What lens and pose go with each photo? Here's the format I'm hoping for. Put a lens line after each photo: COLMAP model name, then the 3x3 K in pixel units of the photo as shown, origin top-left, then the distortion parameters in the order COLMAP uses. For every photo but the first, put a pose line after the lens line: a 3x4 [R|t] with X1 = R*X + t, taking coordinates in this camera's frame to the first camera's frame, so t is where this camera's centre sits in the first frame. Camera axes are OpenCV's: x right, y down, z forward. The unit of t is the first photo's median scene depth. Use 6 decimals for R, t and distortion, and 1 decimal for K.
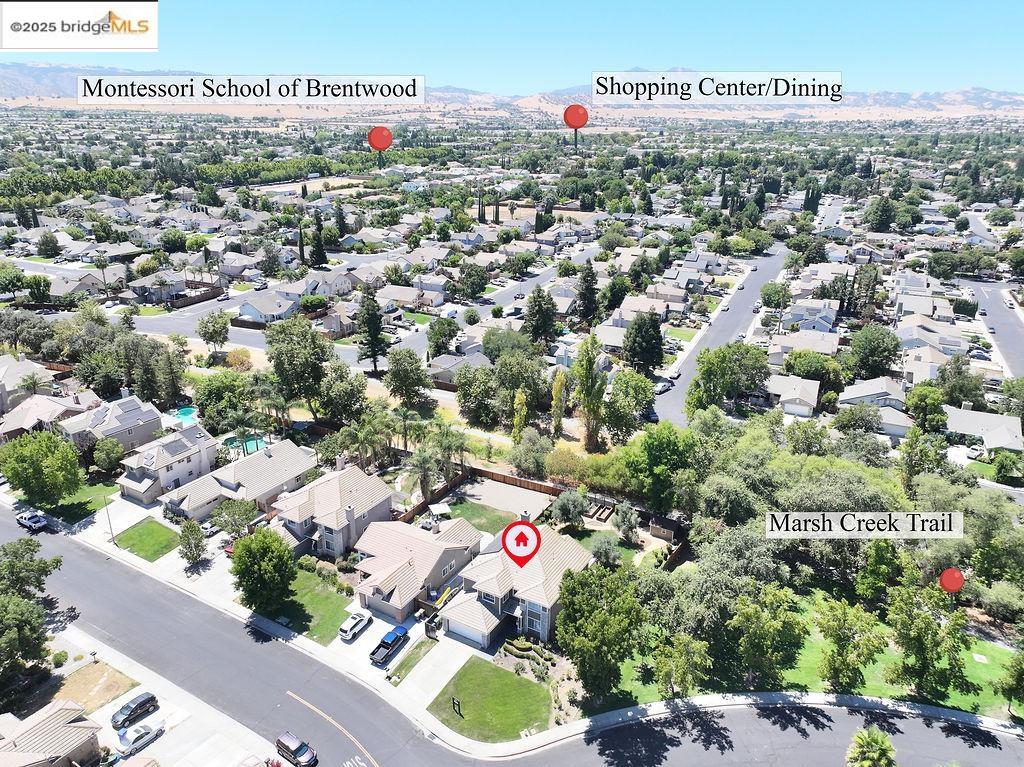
lens RADIAL K [[735.8, 0, 512.0], [0, 735.8, 383.5], [0, 0, 1]] dist [-0.000718, 0.002930]
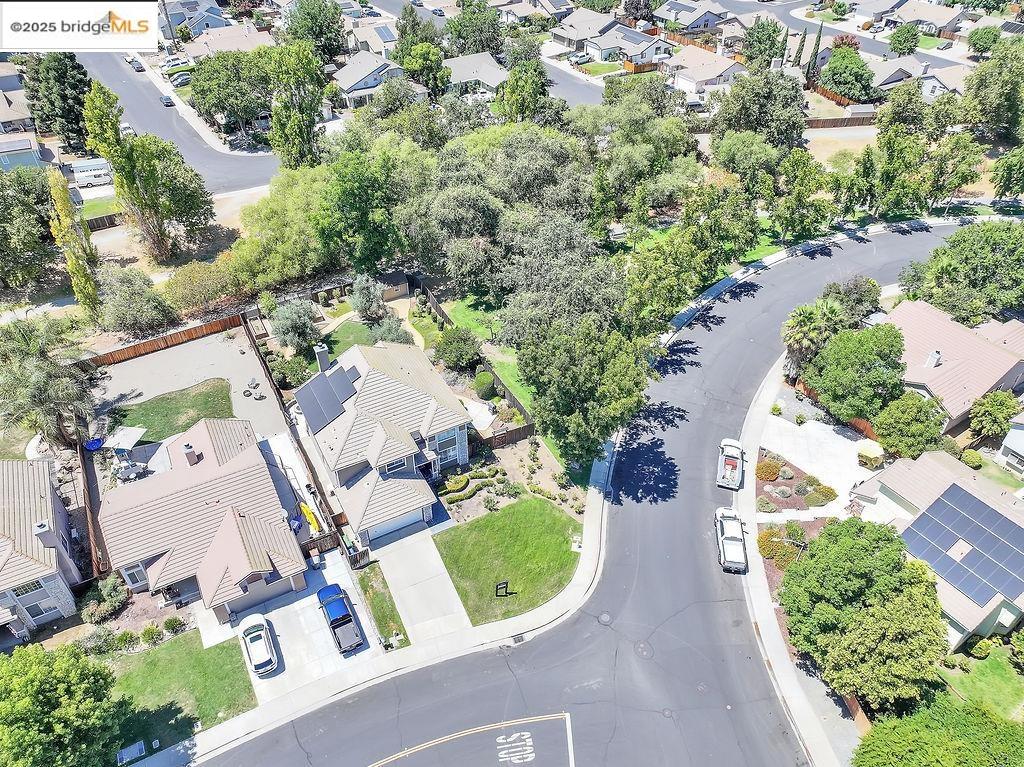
lens RADIAL K [[741.1, 0, 512.0], [0, 741.1, 383.5], [0, 0, 1]] dist [0.031707, 0.001608]
pose [[0.514567, -0.553526, 0.654851, -0.402020], [0.303782, 0.831868, 0.464449, -0.068709], [-0.801834, -0.040059, 0.596203, 0.506193]]
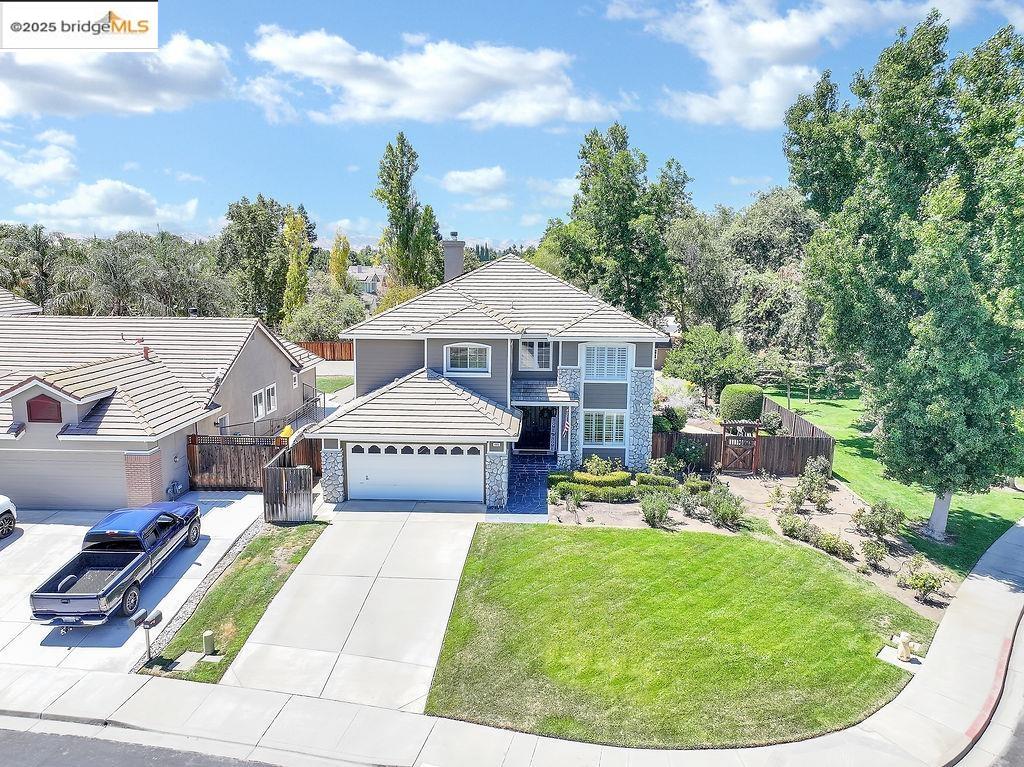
lens RADIAL K [[735.8, 0, 512.0], [0, 735.8, 383.5], [0, 0, 1]] dist [-0.000718, 0.002930]
pose [[0.877237, -0.076174, 0.473975, -0.166934], [0.164441, 0.975280, -0.147607, 0.357868], [-0.451015, 0.207427, 0.868078, 0.738176]]
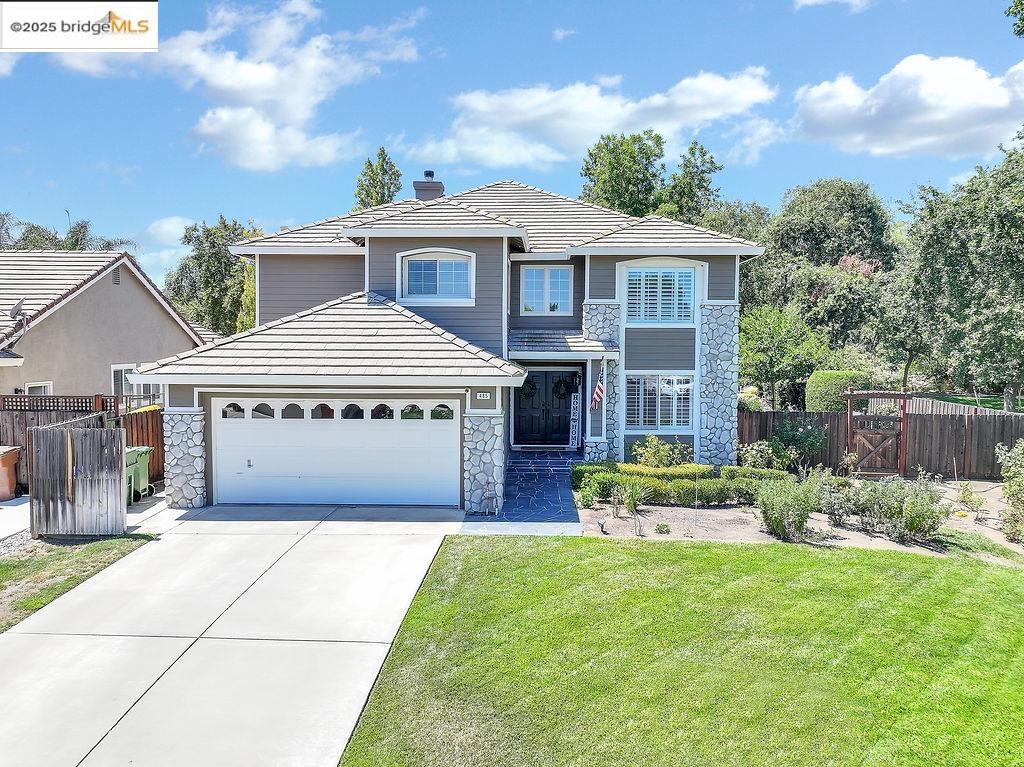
lens RADIAL K [[735.8, 0, 512.0], [0, 735.8, 383.5], [0, 0, 1]] dist [-0.000718, 0.002930]
pose [[0.873458, -0.028069, 0.486089, -0.108468], [0.171169, 0.952314, -0.252584, 0.376078], [-0.455820, 0.303825, 0.836611, 0.860877]]
